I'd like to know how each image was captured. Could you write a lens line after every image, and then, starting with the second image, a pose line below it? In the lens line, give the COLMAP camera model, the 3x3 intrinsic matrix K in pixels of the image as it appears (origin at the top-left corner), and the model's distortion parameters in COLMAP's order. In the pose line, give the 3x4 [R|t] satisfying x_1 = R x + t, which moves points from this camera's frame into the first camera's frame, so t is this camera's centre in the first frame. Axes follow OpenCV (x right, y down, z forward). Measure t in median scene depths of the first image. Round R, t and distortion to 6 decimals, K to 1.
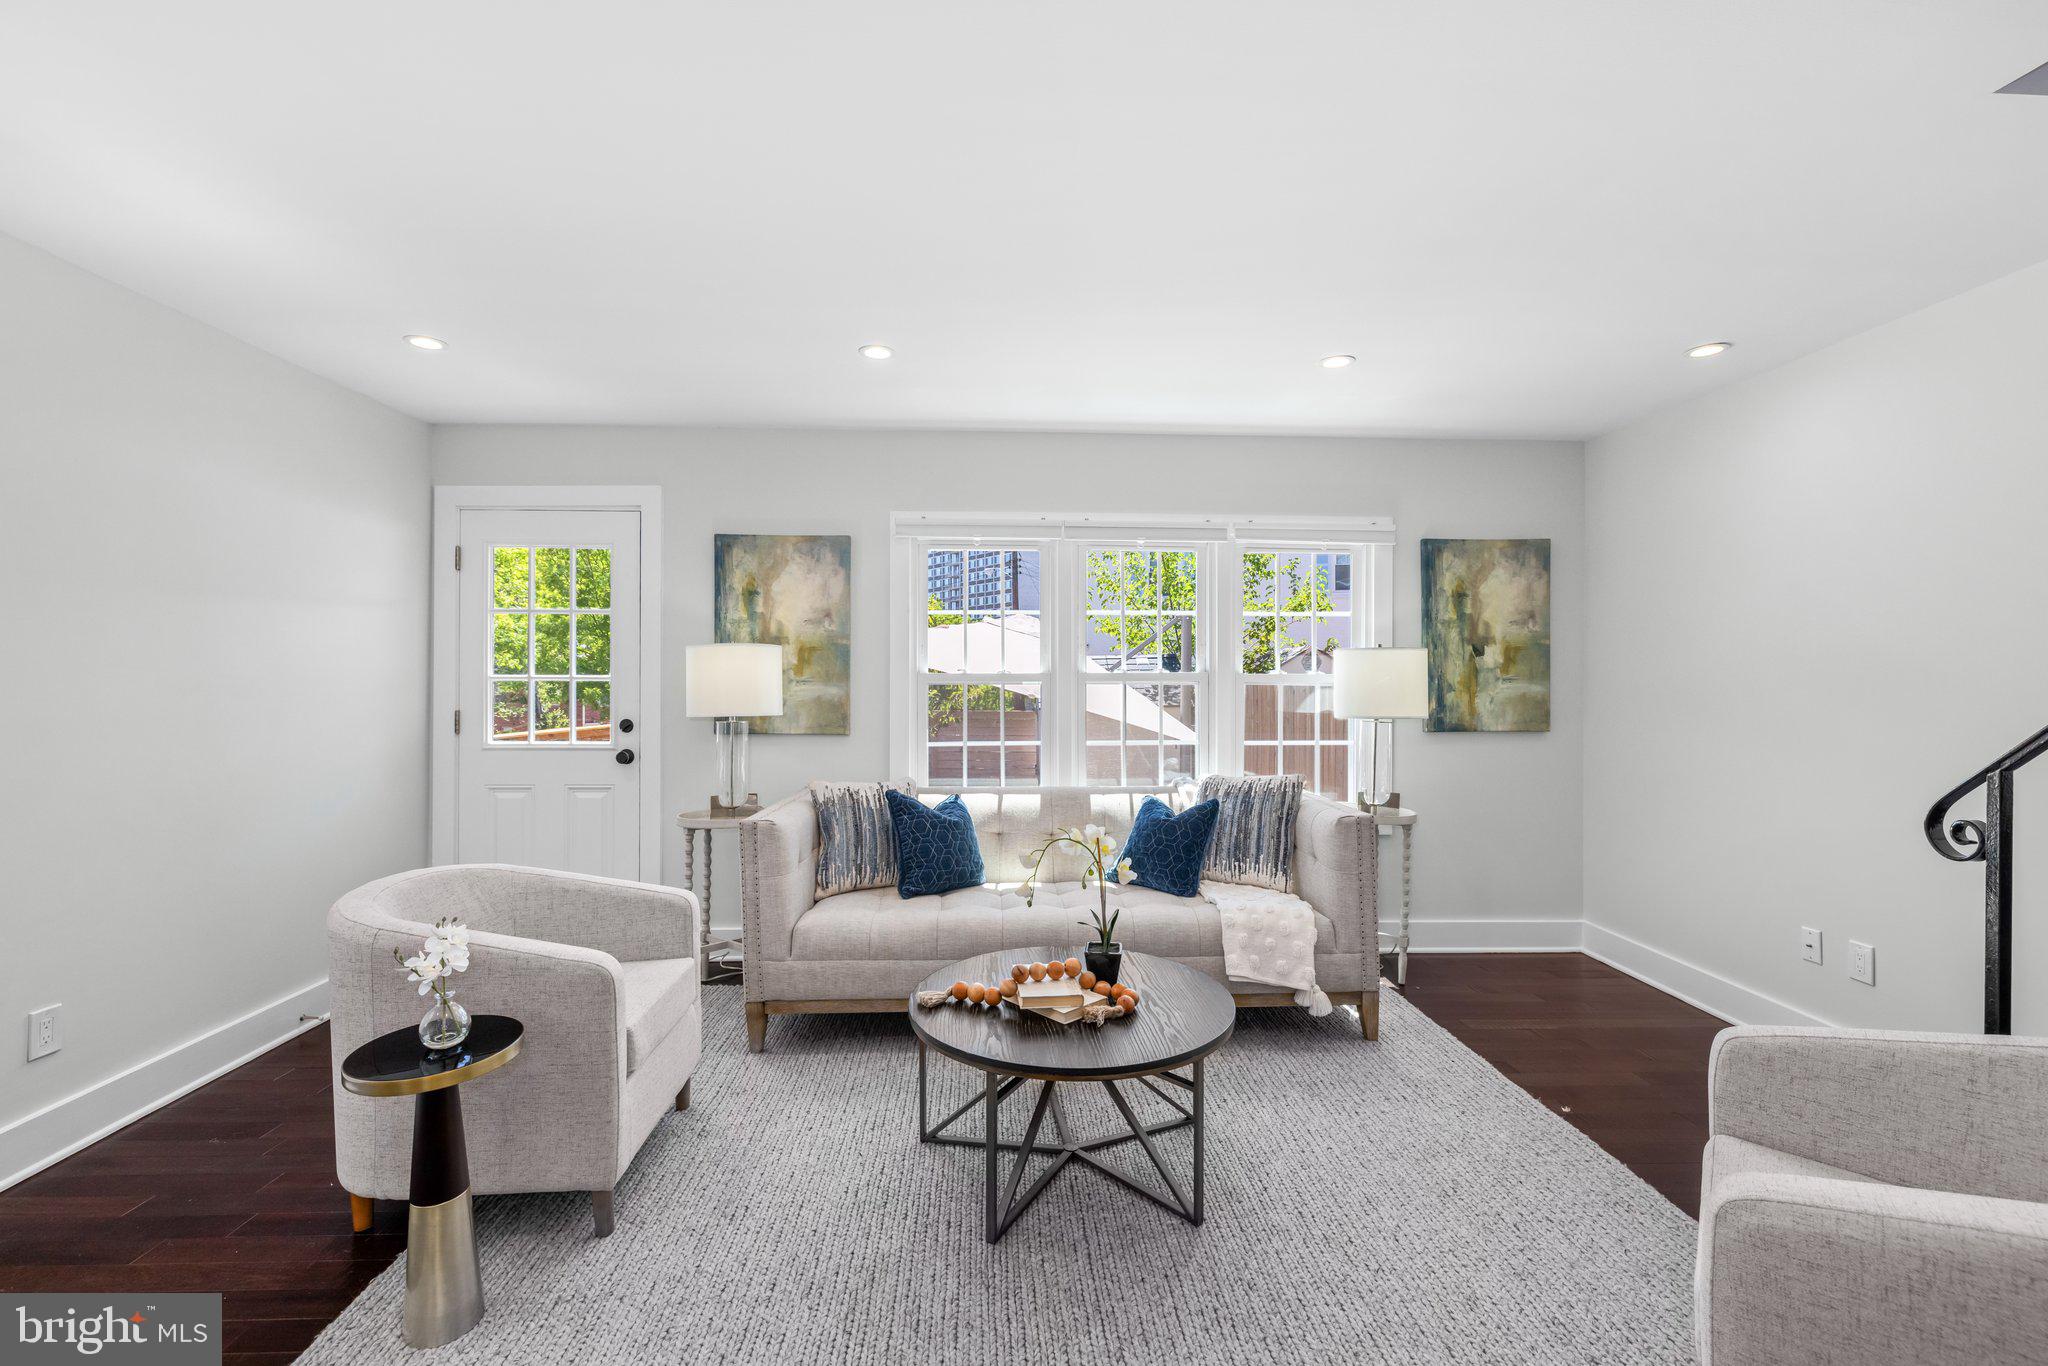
lens RADIAL K [[847.4, 0, 1024.0], [0, 847.4, 683.0], [0, 0, 1]] dist [0.000215, -0.000225]
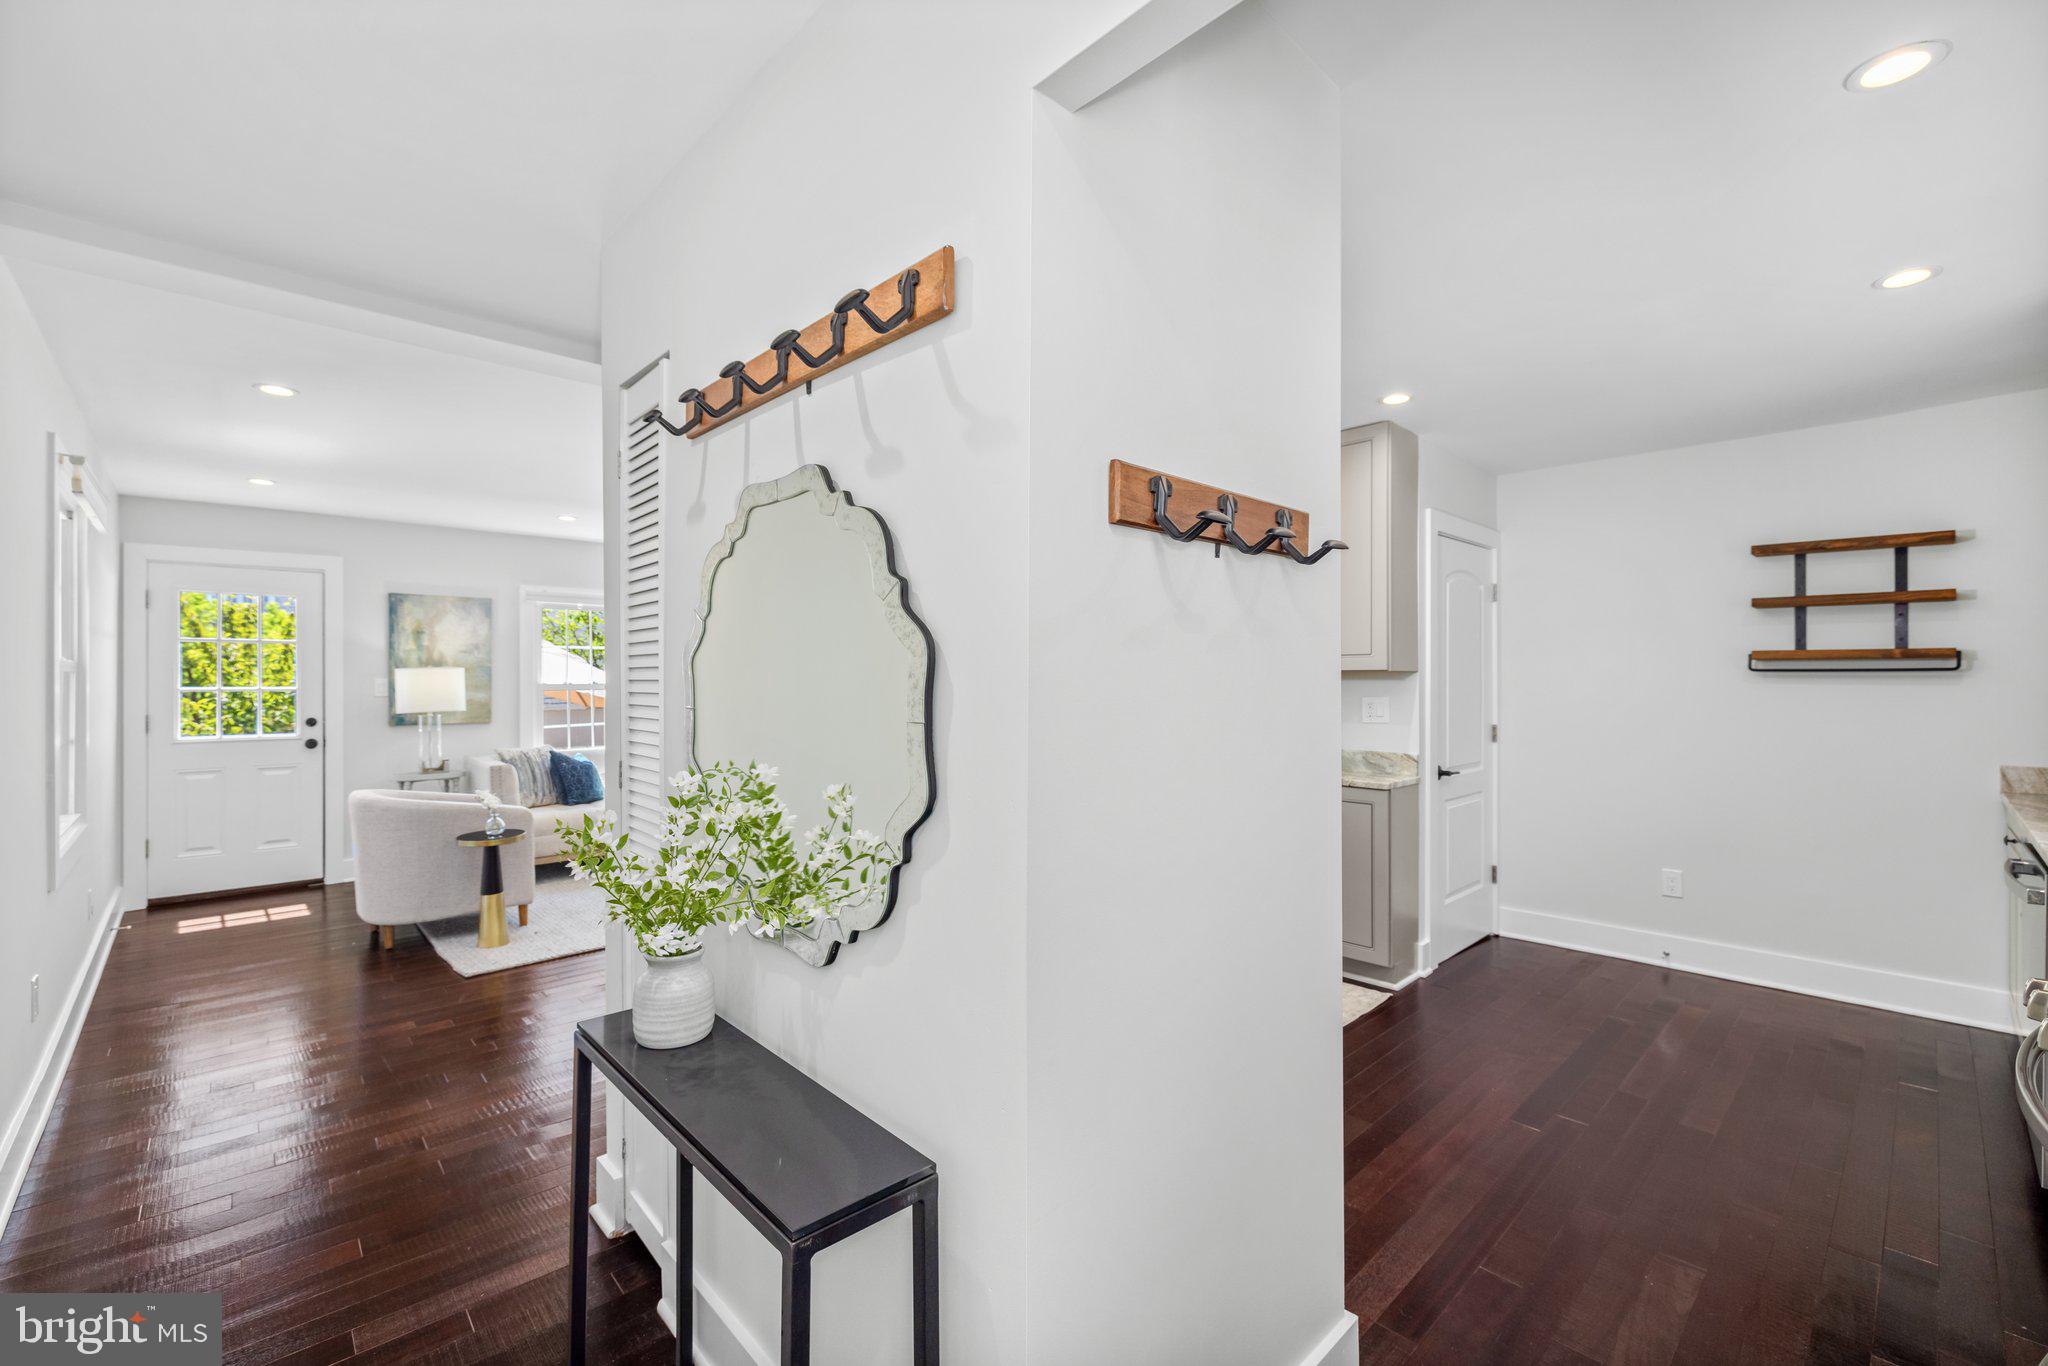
lens RADIAL K [[847.4, 0, 1024.0], [0, 847.4, 683.0], [0, 0, 1]] dist [0.000215, -0.000225]
pose [[0.761153, -0.006489, 0.648540, -0.483643], [0.003894, 0.999978, 0.005436, -0.018957], [-0.648561, -0.001612, 0.761161, -0.878080]]
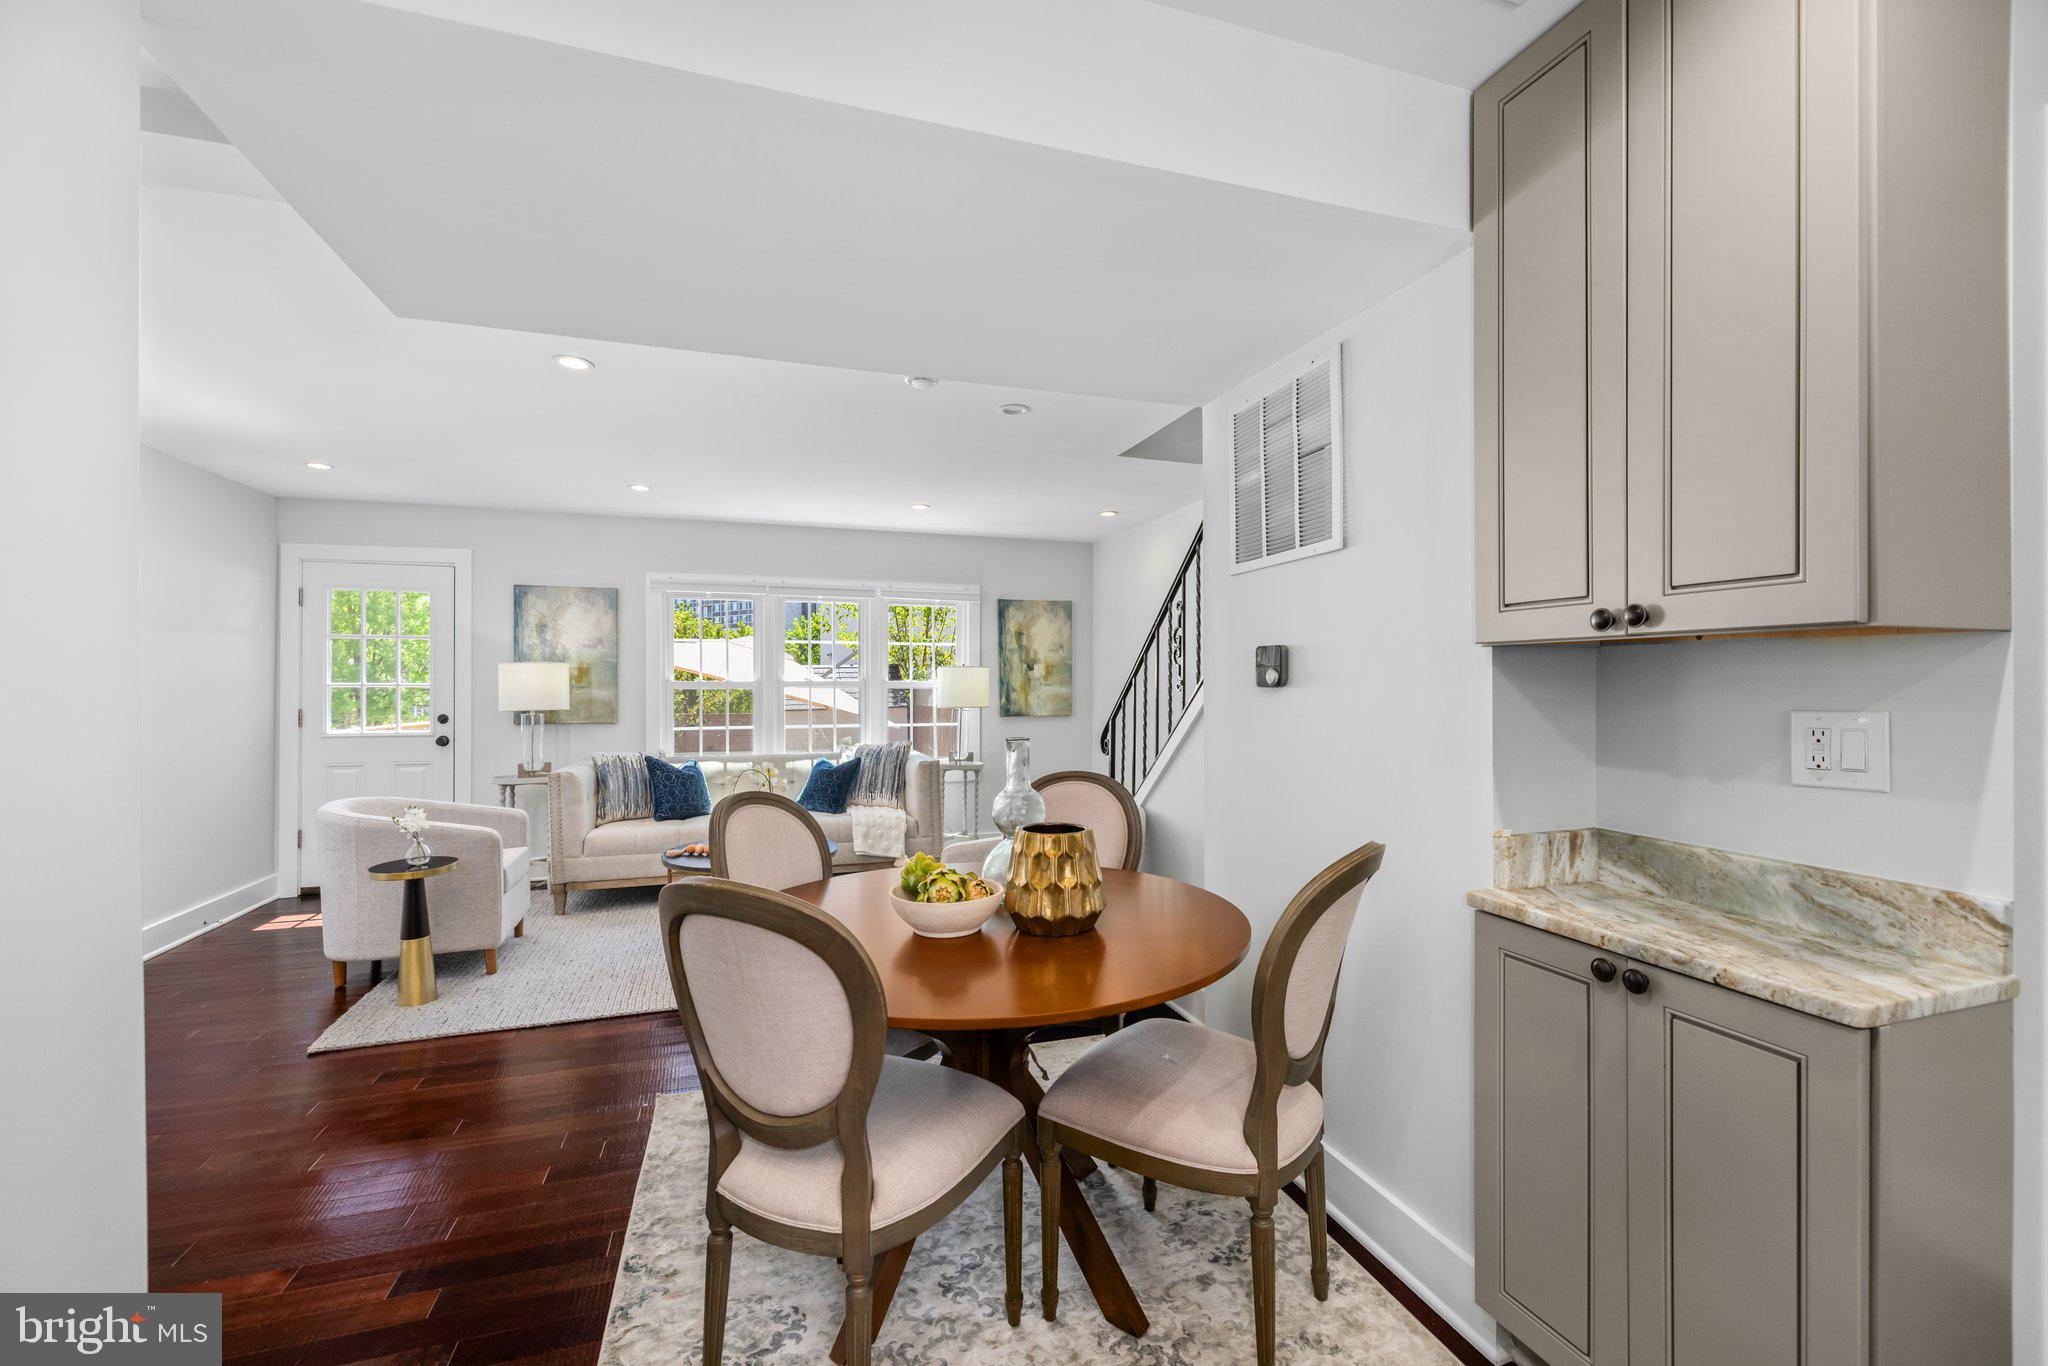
lens RADIAL K [[846.5, 0, 1029.9], [0, 846.5, 683.2], [0, 0, 1]] dist [0.000444, -0.000081]
pose [[0.961566, -0.001722, 0.274569, 0.081934], [0.001779, 0.999998, 0.000043, -0.007203], [-0.274569, 0.000447, 0.961567, -0.620994]]
